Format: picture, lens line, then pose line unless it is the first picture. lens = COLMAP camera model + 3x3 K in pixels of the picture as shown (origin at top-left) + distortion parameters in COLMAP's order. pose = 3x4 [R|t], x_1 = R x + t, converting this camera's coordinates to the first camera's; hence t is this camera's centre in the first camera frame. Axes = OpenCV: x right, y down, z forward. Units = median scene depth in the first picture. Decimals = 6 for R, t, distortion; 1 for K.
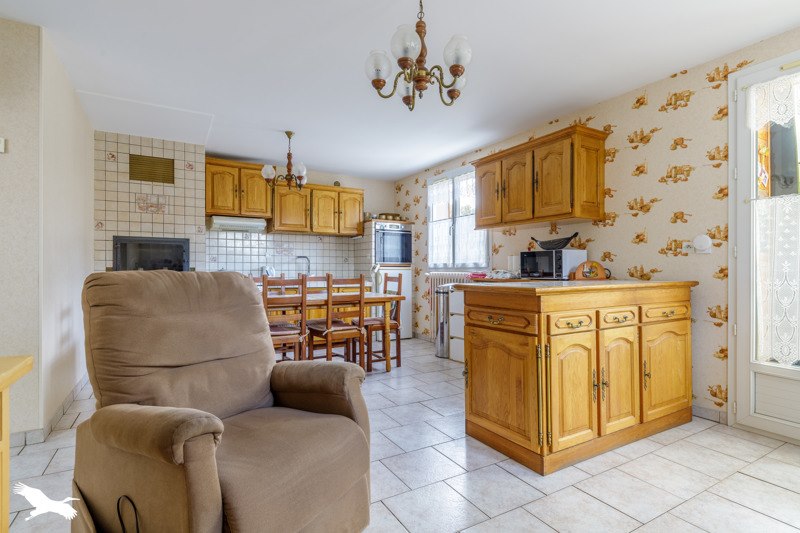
lens RADIAL K [[402.8, 0, 402.1], [0, 402.8, 264.7], [0, 0, 1]] dist [0.003914, 0.000908]
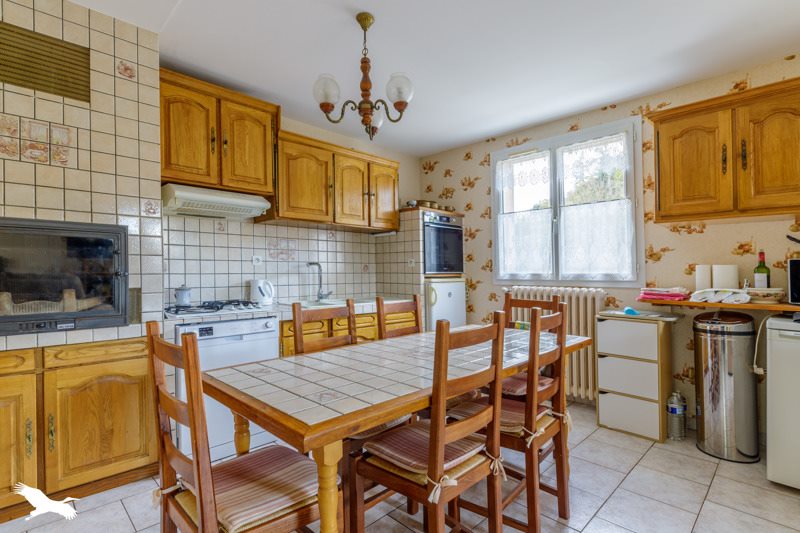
lens RADIAL K [[393.9, 0, 398.8], [0, 393.9, 269.9], [0, 0, 1]] dist [0.003631, -0.002330]
pose [[0.966236, -0.001987, 0.257650, -0.296298], [0.000324, 0.999979, 0.006498, -0.014393], [-0.257658, -0.006195, 0.966216, 0.415360]]
